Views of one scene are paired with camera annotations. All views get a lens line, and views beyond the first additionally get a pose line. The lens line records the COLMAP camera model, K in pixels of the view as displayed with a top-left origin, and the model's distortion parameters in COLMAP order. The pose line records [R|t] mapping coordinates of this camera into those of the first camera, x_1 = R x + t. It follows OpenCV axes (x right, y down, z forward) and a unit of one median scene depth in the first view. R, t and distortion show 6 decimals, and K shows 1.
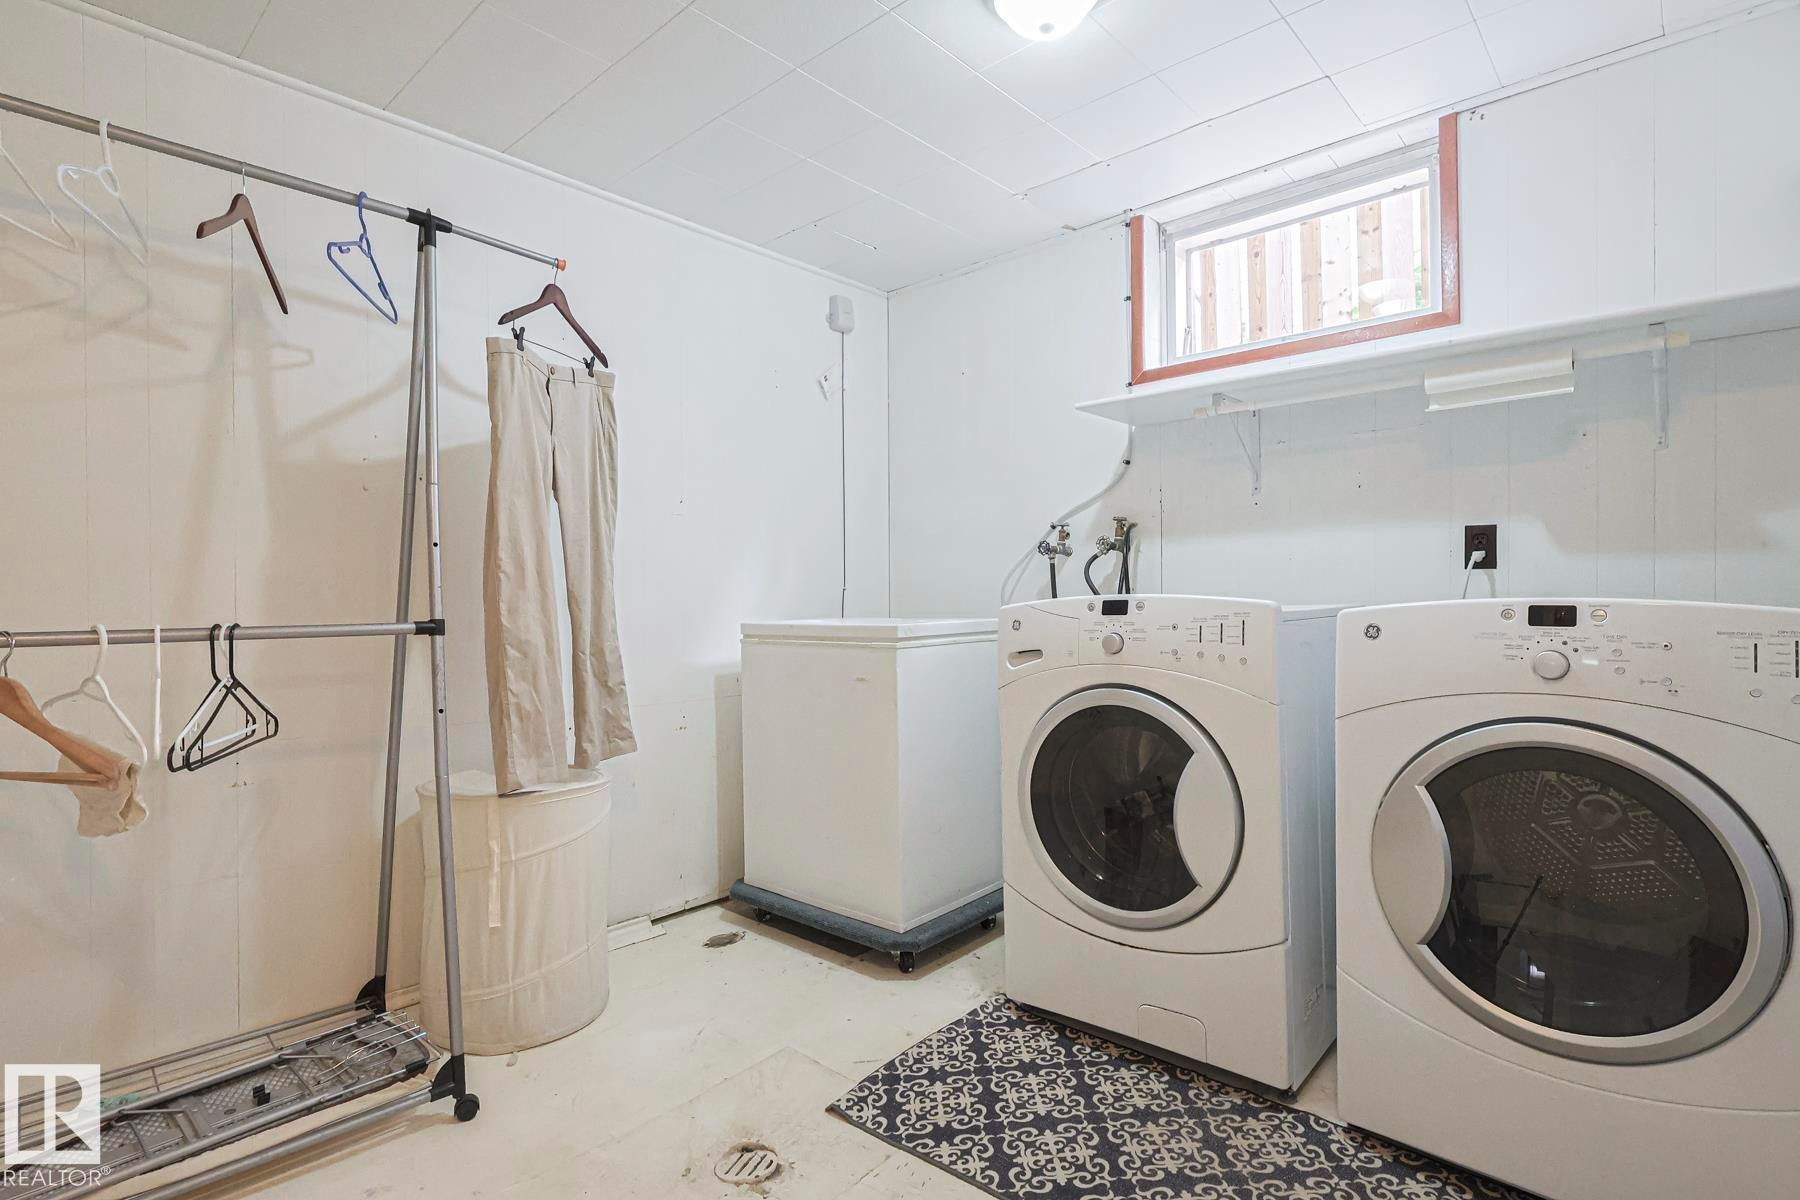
lens RADIAL K [[881.1, 0, 887.2], [0, 881.1, 596.0], [0, 0, 1]] dist [-0.004977, 0.001529]
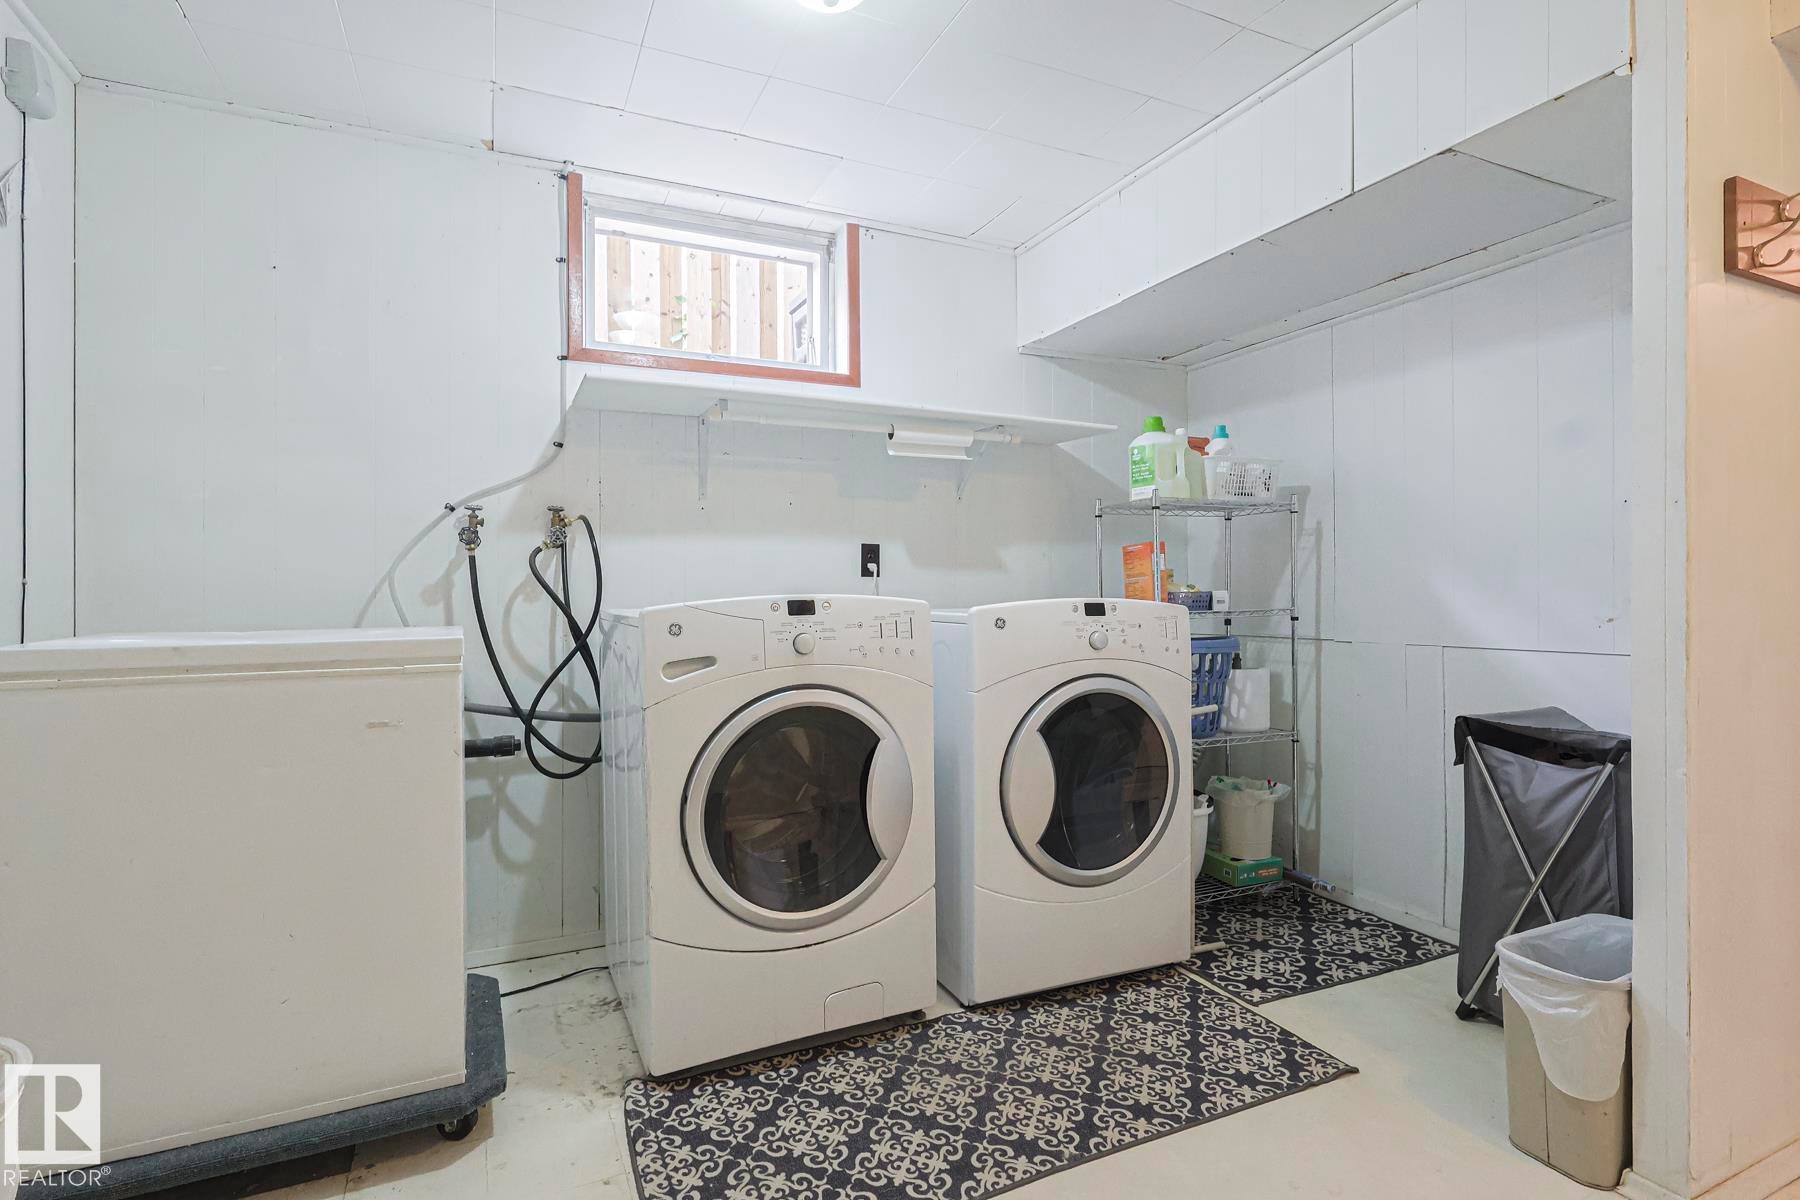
lens RADIAL K [[881.1, 0, 892.2], [0, 881.1, 596.5], [0, 0, 1]] dist [-0.004977, 0.001529]
pose [[0.382372, 0.003979, 0.924000, -0.566423], [-0.001093, 0.999992, -0.003854, 0.003892], [-0.924008, 0.000464, 0.382373, 0.485971]]
